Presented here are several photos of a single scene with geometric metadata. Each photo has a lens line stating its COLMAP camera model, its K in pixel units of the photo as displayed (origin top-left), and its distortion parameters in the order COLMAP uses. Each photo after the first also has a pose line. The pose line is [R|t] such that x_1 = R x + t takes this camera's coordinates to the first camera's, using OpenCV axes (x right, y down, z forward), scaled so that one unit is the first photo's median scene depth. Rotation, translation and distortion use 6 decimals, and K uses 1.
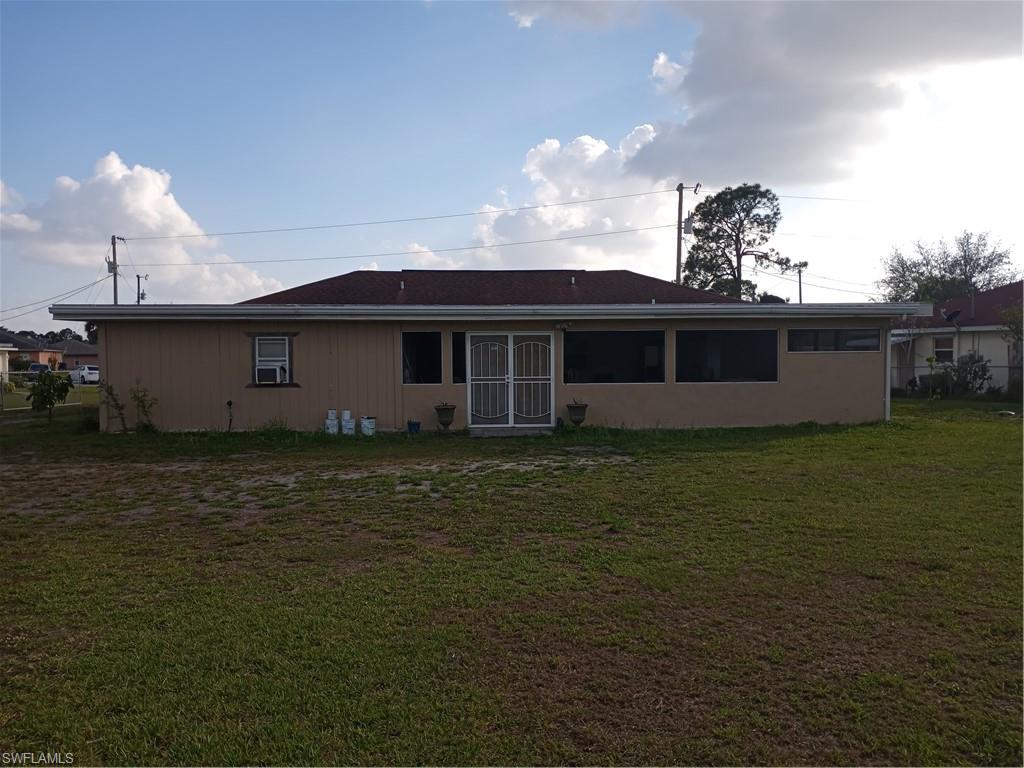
lens RADIAL K [[817.0, 0, 512.0], [0, 817.0, 384.0], [0, 0, 1]] dist [0.059799, -0.226051]
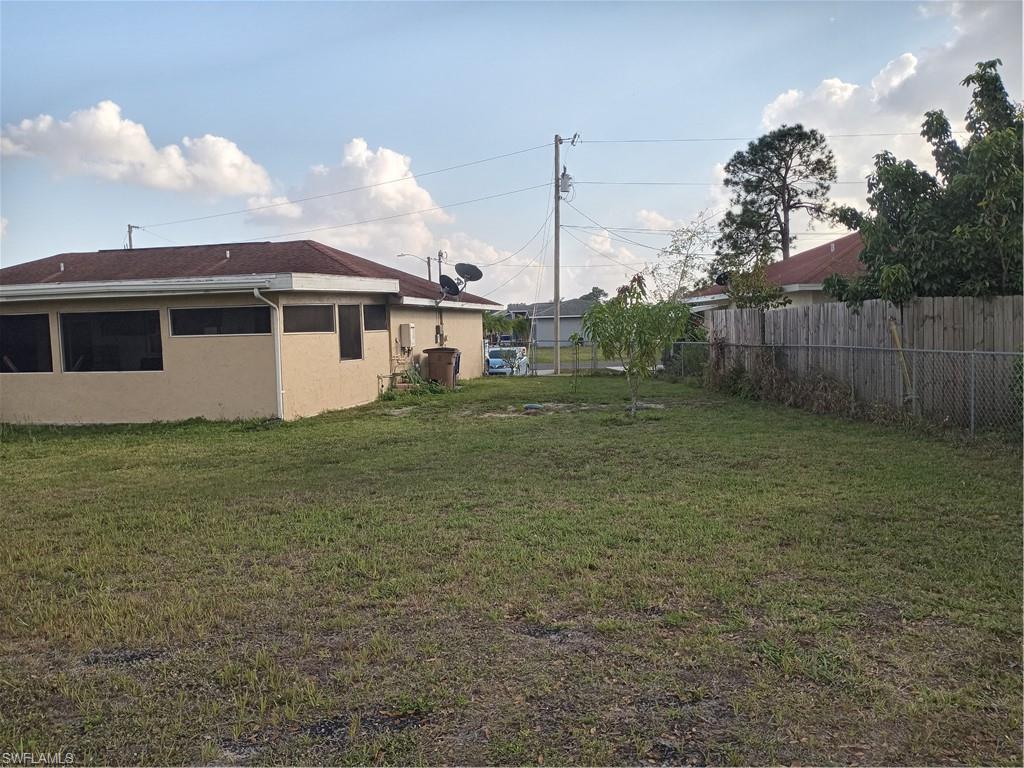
lens RADIAL K [[834.0, 0, 589.8], [0, 834.0, 383.7], [0, 0, 1]] dist [0.029806, -0.000728]
pose [[0.962519, 0.002547, -0.271202, 0.362709], [0.007566, 0.999315, 0.036237, -0.006533], [0.271108, -0.036930, 0.961840, 0.097329]]
